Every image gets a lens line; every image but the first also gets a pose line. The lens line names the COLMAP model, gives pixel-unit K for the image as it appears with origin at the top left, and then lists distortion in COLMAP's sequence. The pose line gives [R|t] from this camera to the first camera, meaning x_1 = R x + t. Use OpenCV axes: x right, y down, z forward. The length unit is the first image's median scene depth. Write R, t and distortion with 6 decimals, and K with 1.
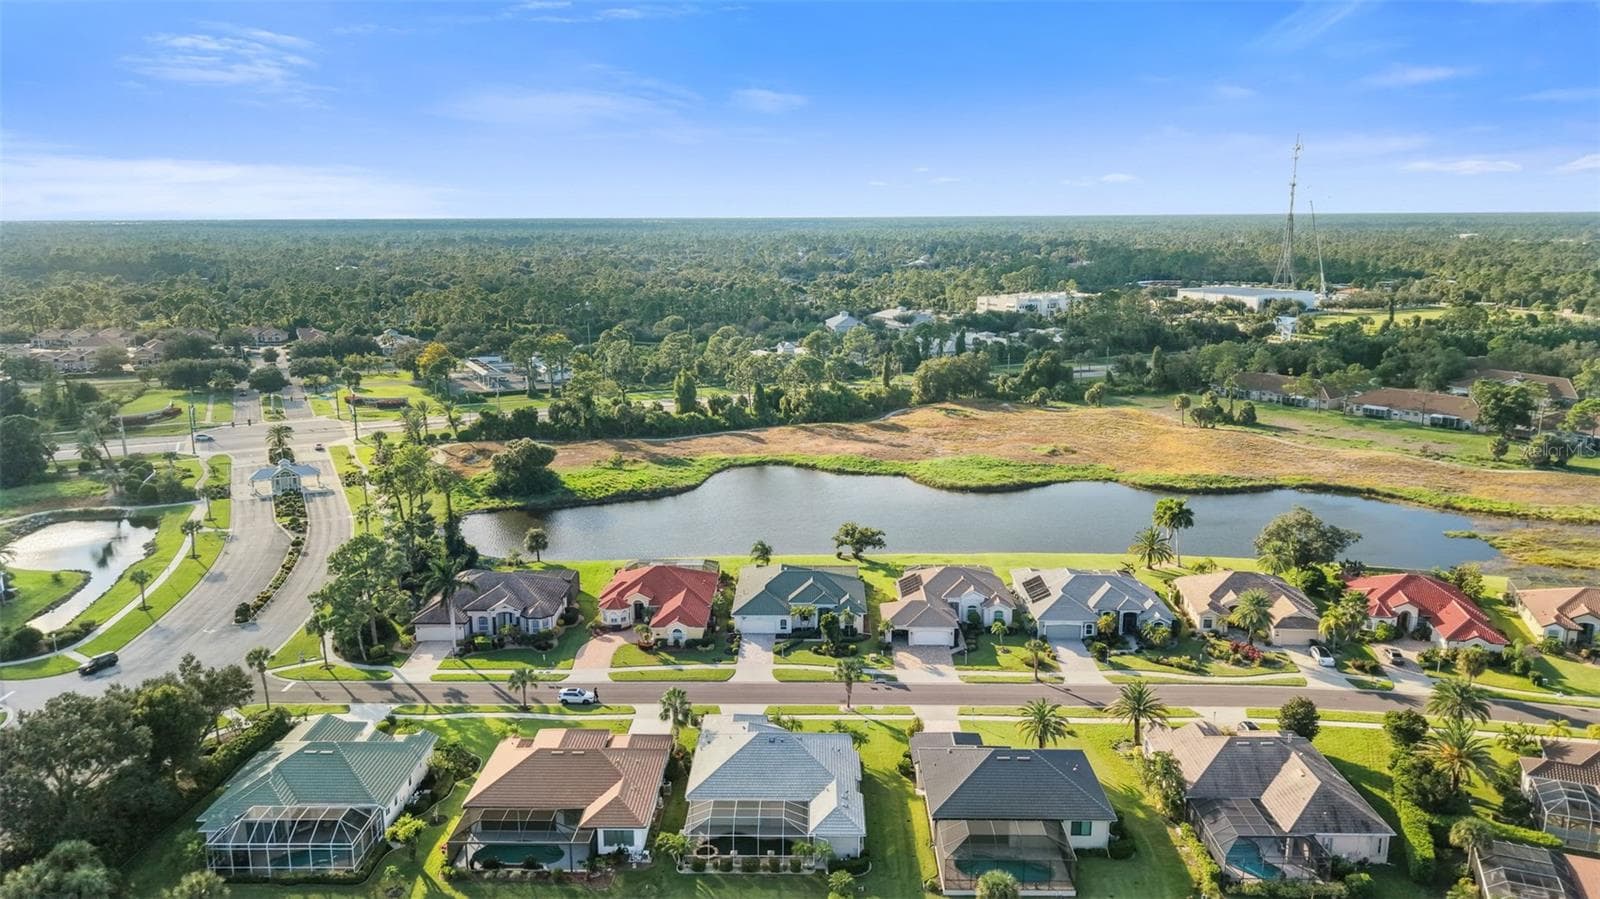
lens RADIAL K [[1138.3, 0, 800.0], [0, 1138.3, 449.5], [0, 0, 1]] dist [0.097808, -0.163185]
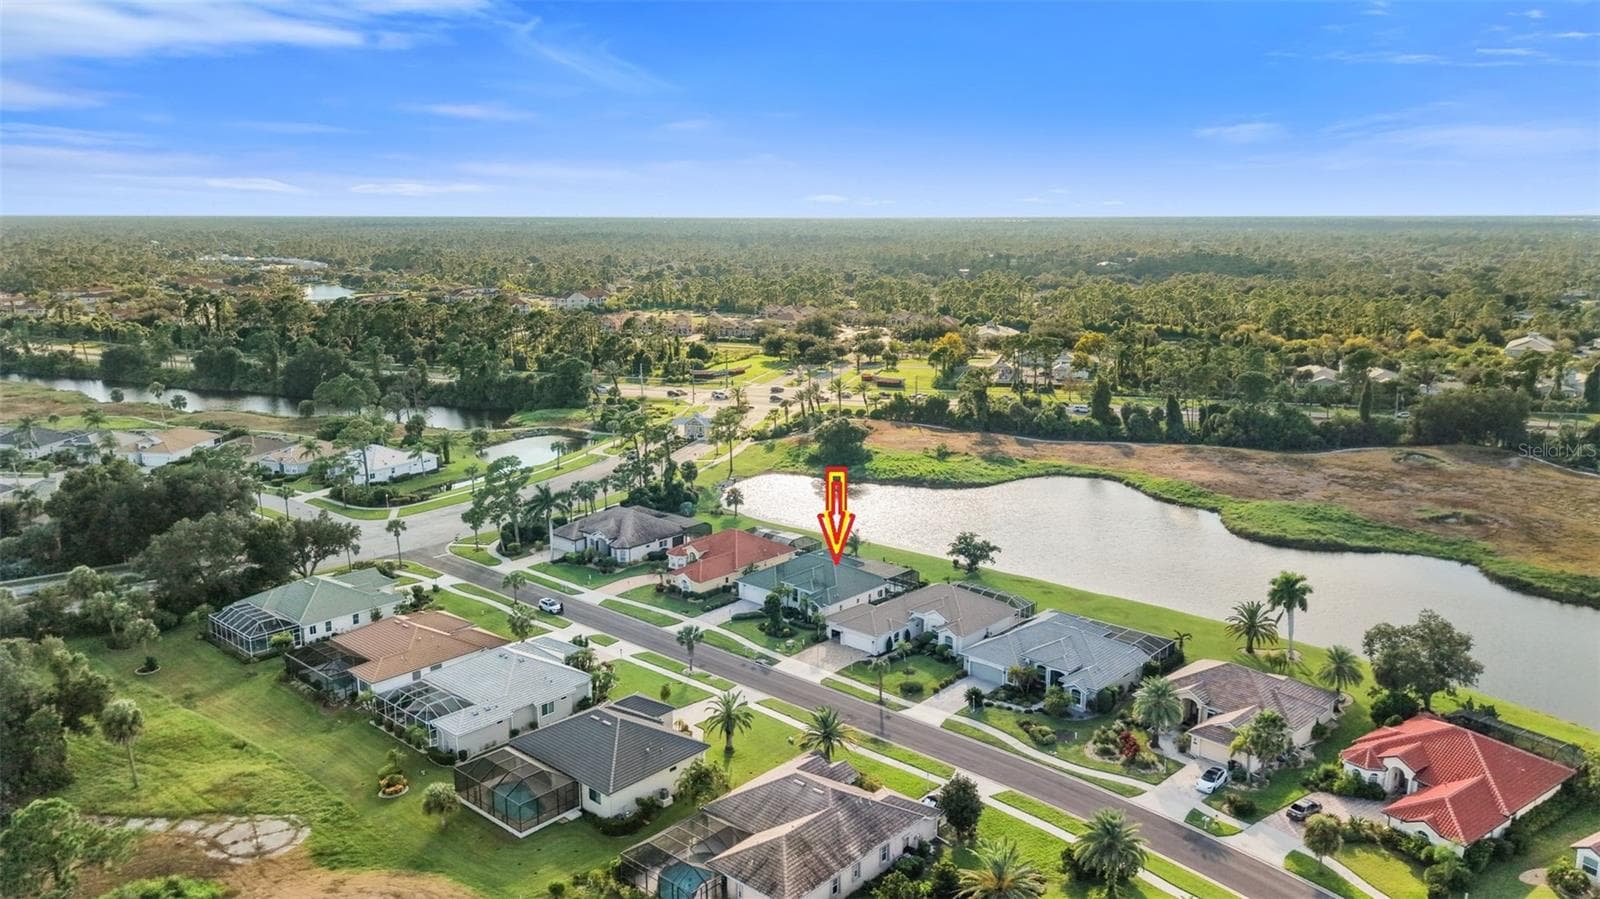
lens RADIAL K [[1138.3, 0, 800.0], [0, 1138.3, 449.5], [0, 0, 1]] dist [0.097808, -0.163185]
pose [[0.794435, 0.136455, -0.591822, 0.615879], [-0.134580, 0.989761, 0.047553, -0.040459], [0.592251, 0.041870, 0.804665, 0.140514]]
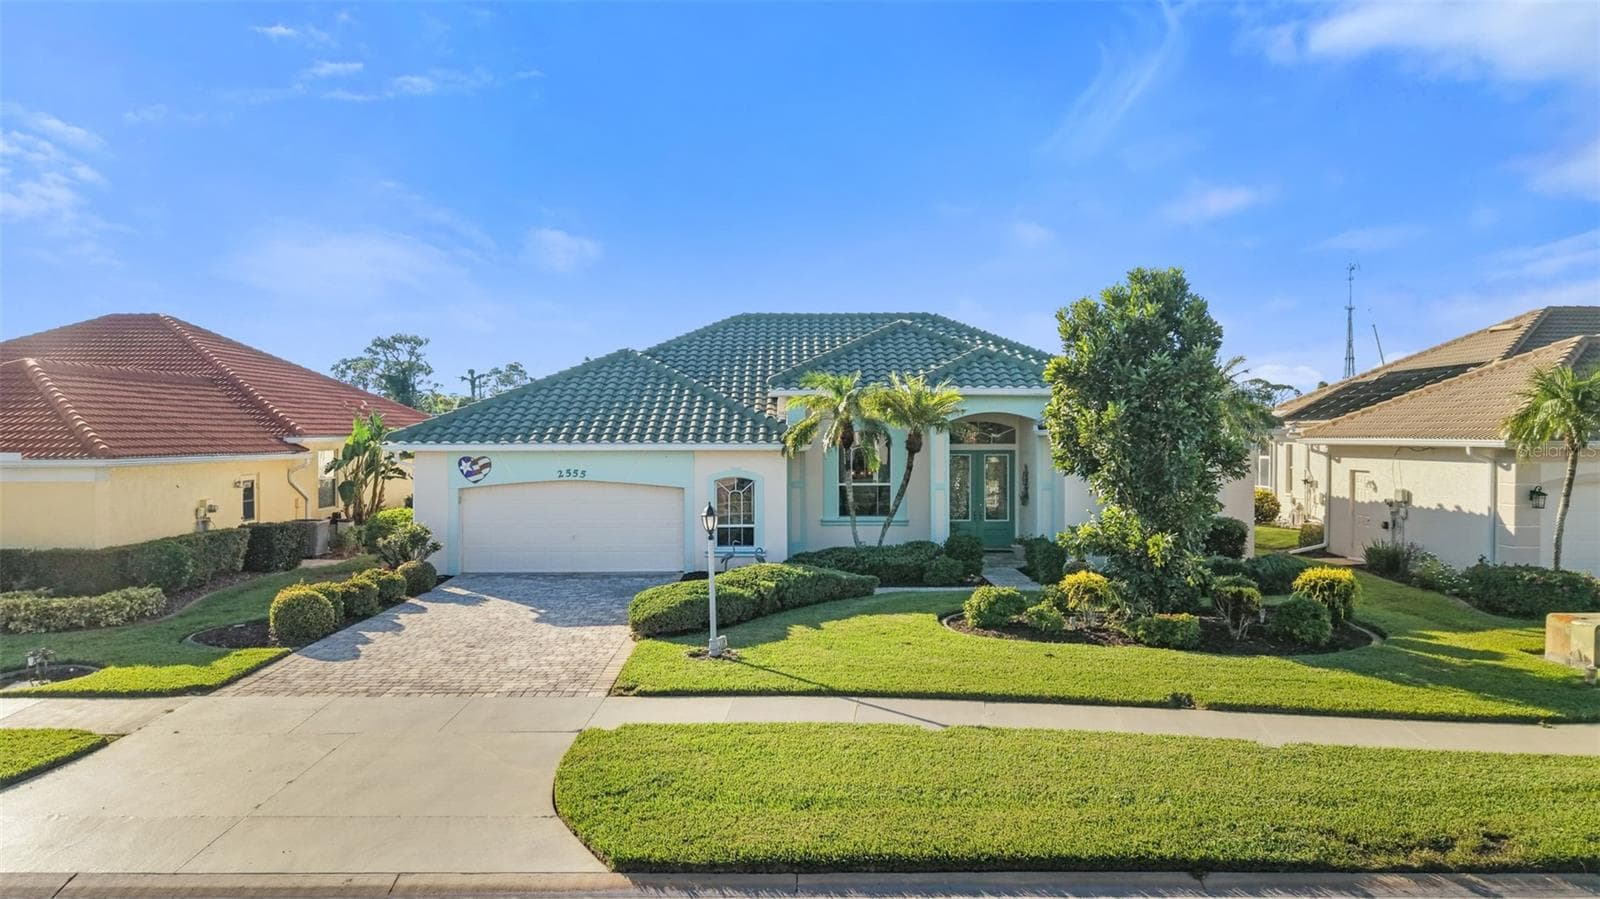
lens RADIAL K [[1140.5, 0, 800.0], [0, 1140.5, 449.5], [0, 0, 1]] dist [0.038672, -0.048654]
pose [[0.999800, 0.001458, 0.019947, -0.008683], [0.002370, 0.981673, -0.190559, 0.172125], [-0.019860, 0.190568, 0.981473, 0.836462]]
